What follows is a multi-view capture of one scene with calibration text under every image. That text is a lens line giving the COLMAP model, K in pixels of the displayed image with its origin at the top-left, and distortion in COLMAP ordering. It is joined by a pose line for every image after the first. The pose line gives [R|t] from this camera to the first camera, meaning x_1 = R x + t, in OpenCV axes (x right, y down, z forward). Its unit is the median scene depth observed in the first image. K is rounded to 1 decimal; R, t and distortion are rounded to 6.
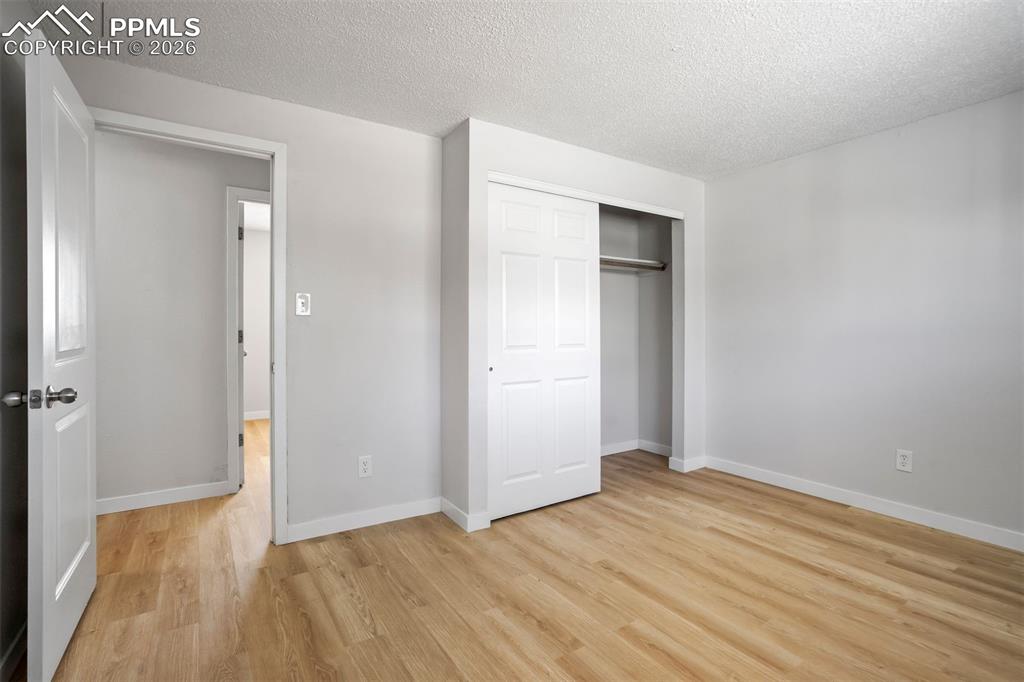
lens RADIAL K [[484.2, 0, 515.8], [0, 484.2, 335.0], [0, 0, 1]] dist [-0.036581, 0.016376]
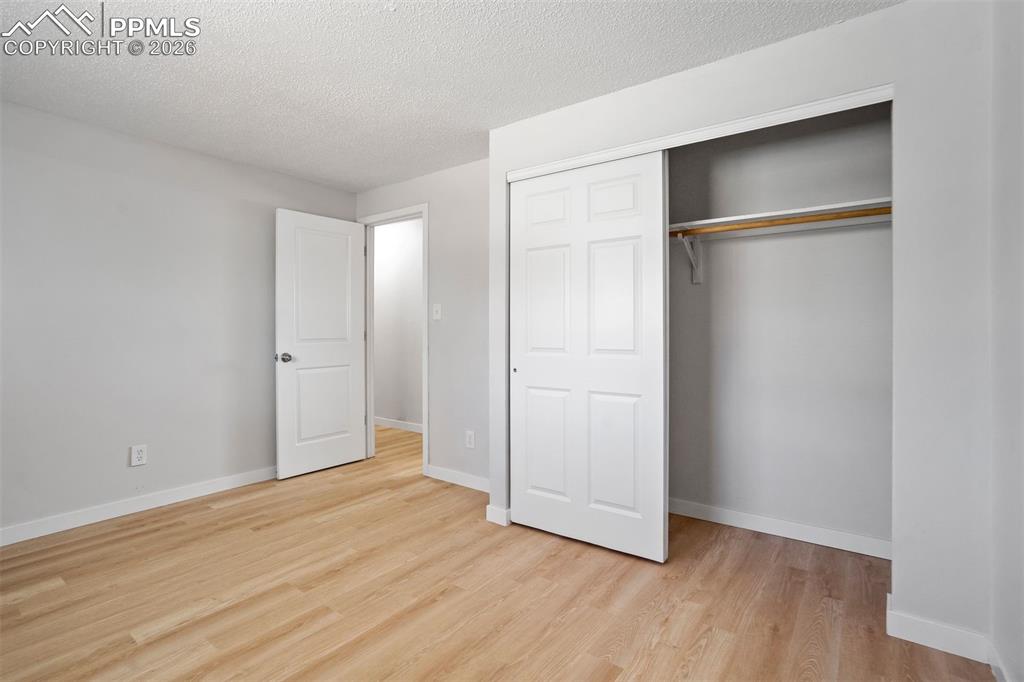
lens RADIAL K [[484.2, 0, 515.1], [0, 484.2, 336.3], [0, 0, 1]] dist [-0.036581, 0.016376]
pose [[0.343471, 0.013176, -0.939071, 0.956319], [-0.014439, 0.999857, 0.008747, -0.008352], [0.939052, 0.010555, 0.343612, 0.714358]]
